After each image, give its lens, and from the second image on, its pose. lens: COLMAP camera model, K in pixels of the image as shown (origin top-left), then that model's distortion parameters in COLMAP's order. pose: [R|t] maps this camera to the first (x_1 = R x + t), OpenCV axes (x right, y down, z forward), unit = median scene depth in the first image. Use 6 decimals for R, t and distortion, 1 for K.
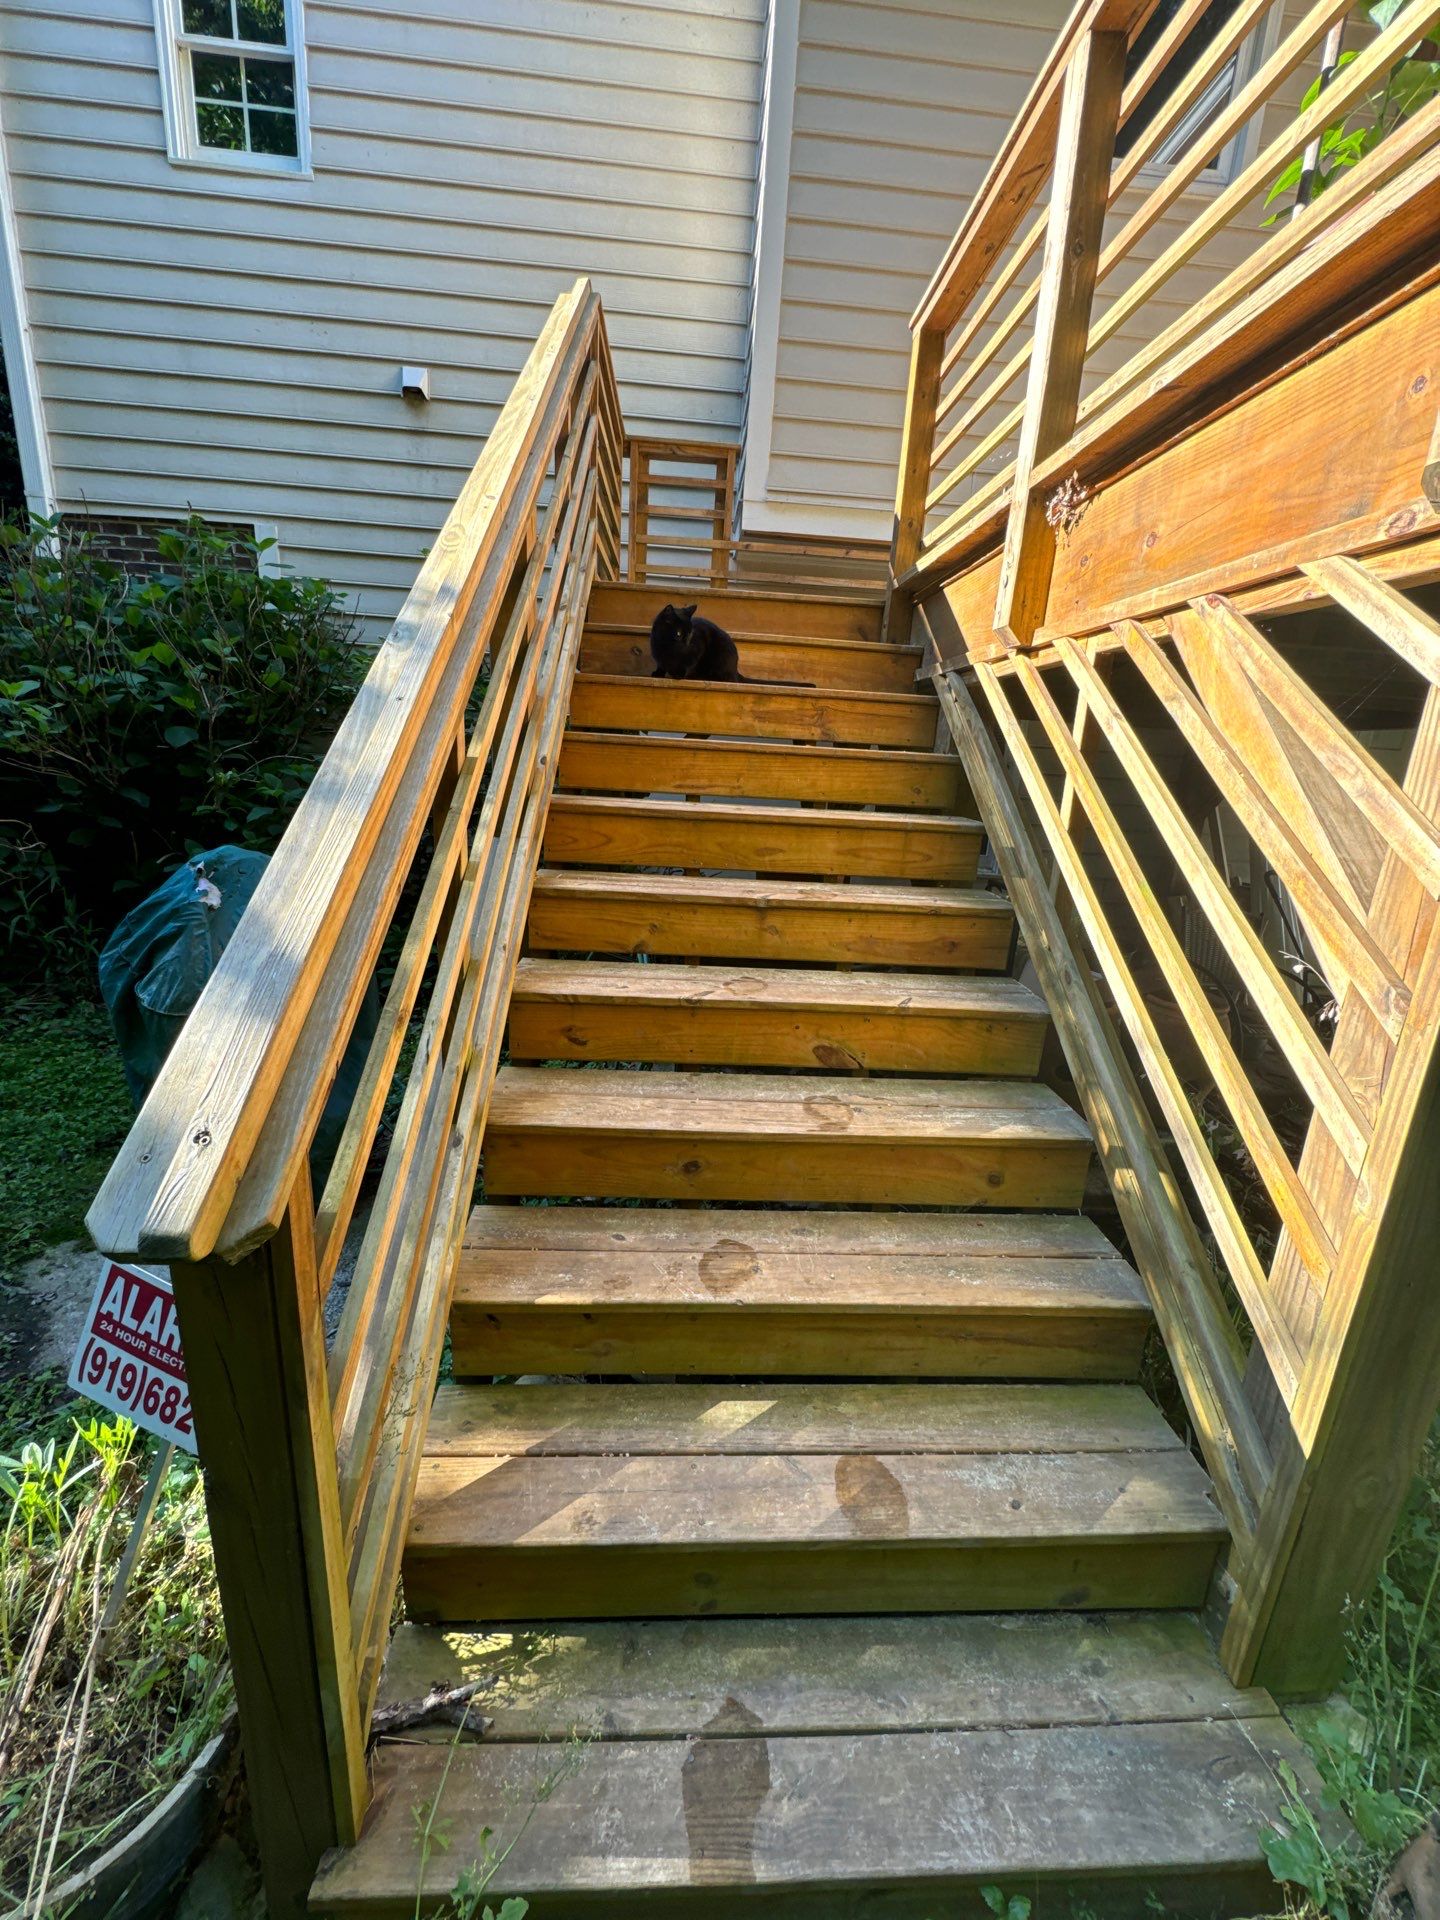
lens RADIAL K [[760.3, 0, 718.6], [0, 760.3, 954.9], [0, 0, 1]] dist [-0.003382, 0.000918]
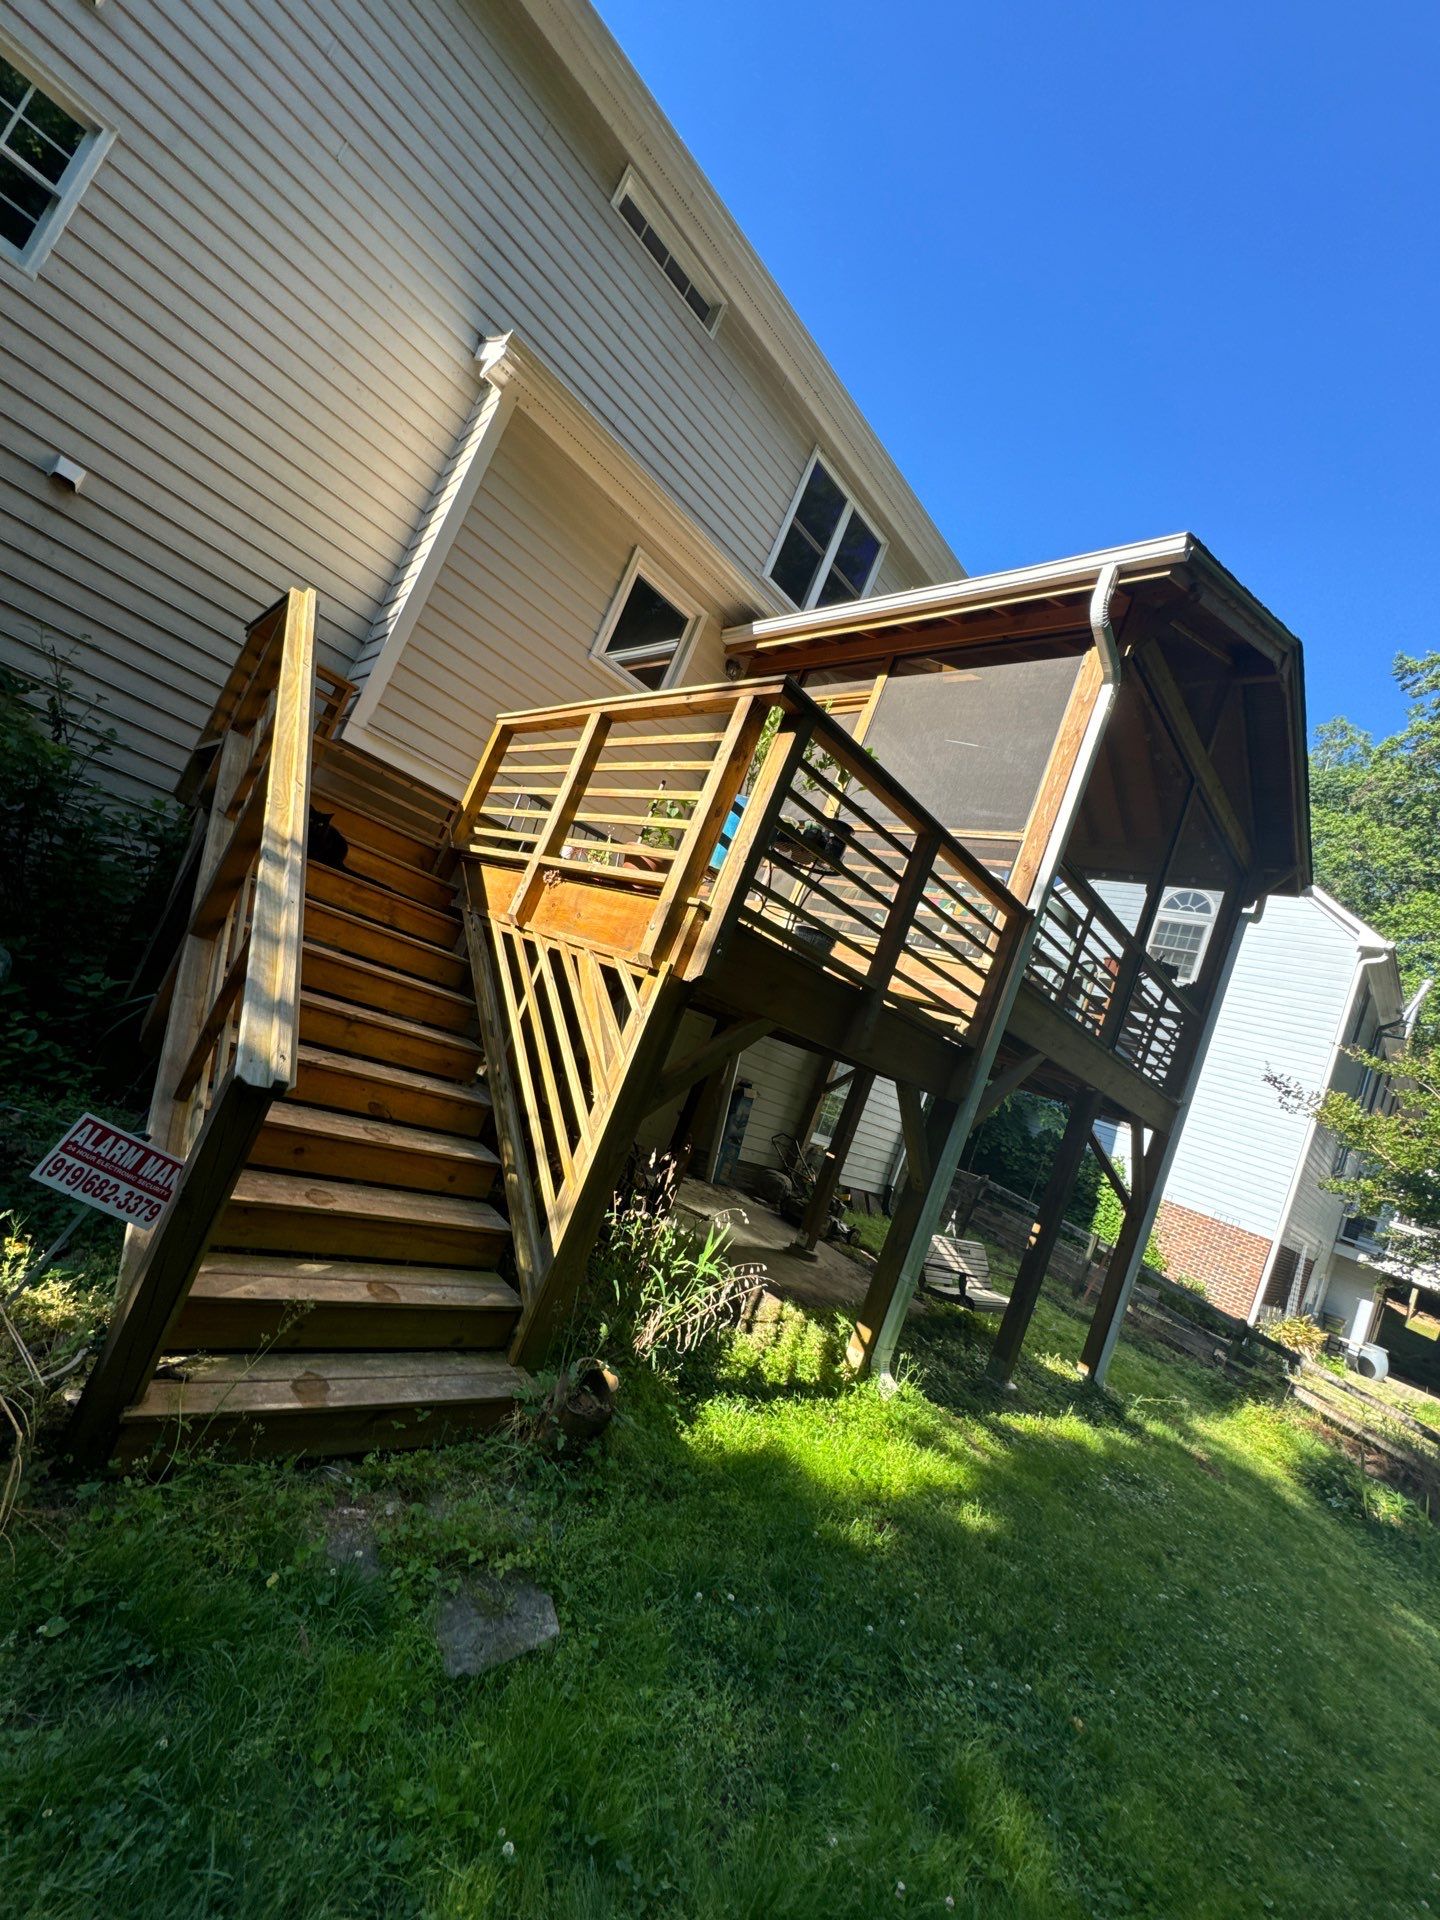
lens RADIAL K [[760.3, 0, 719.5], [0, 760.3, 955.7], [0, 0, 1]] dist [-0.003382, 0.000918]
pose [[0.715911, 0.291521, 0.634418, -0.587256], [-0.153143, 0.952098, -0.264684, 0.156378], [-0.681189, 0.092334, 0.726262, -1.020439]]
